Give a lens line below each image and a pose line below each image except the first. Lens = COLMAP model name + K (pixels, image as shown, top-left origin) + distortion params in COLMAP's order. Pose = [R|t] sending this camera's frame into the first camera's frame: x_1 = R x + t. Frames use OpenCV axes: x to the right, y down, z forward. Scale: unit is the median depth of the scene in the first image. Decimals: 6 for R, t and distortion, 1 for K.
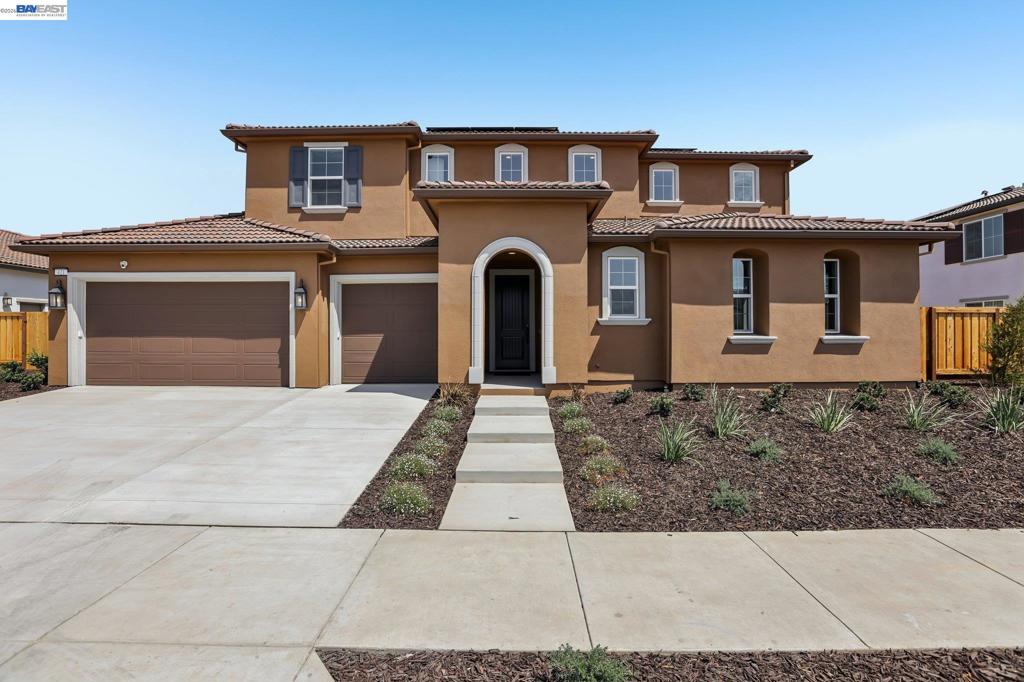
lens RADIAL K [[461.1, 0, 511.4], [0, 461.1, 337.3], [0, 0, 1]] dist [-0.004165, -0.000210]
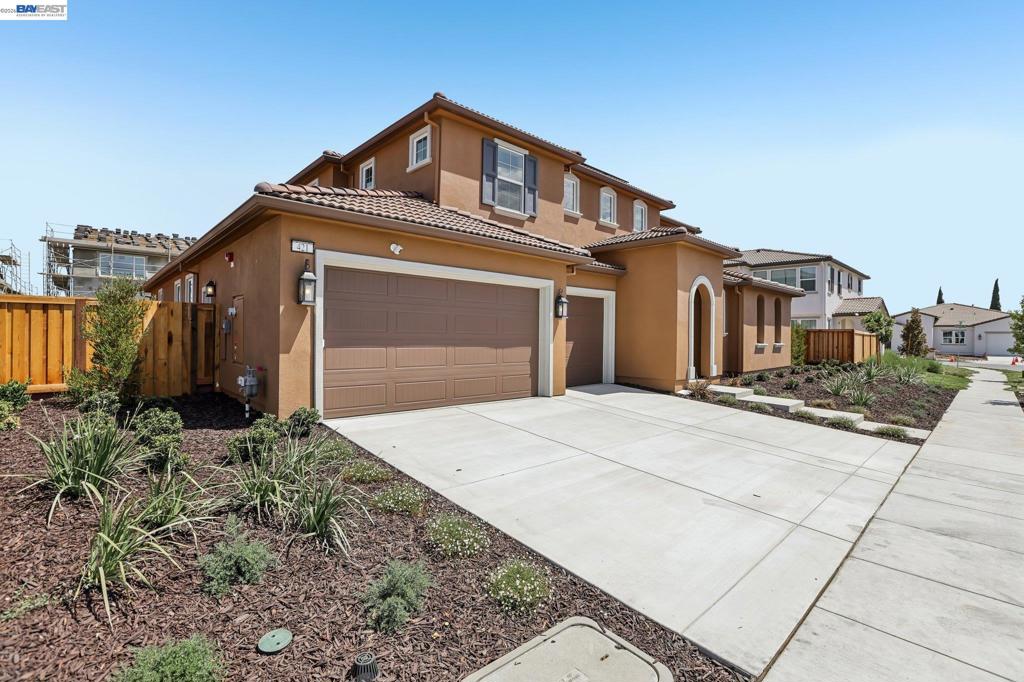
lens RADIAL K [[461.1, 0, 511.4], [0, 461.1, 337.3], [0, 0, 1]] dist [-0.004165, -0.000210]
pose [[0.723919, 0.006504, 0.689854, -1.174316], [-0.011506, 0.999930, 0.002646, -0.019407], [-0.689789, -0.009853, 0.723944, 0.316769]]
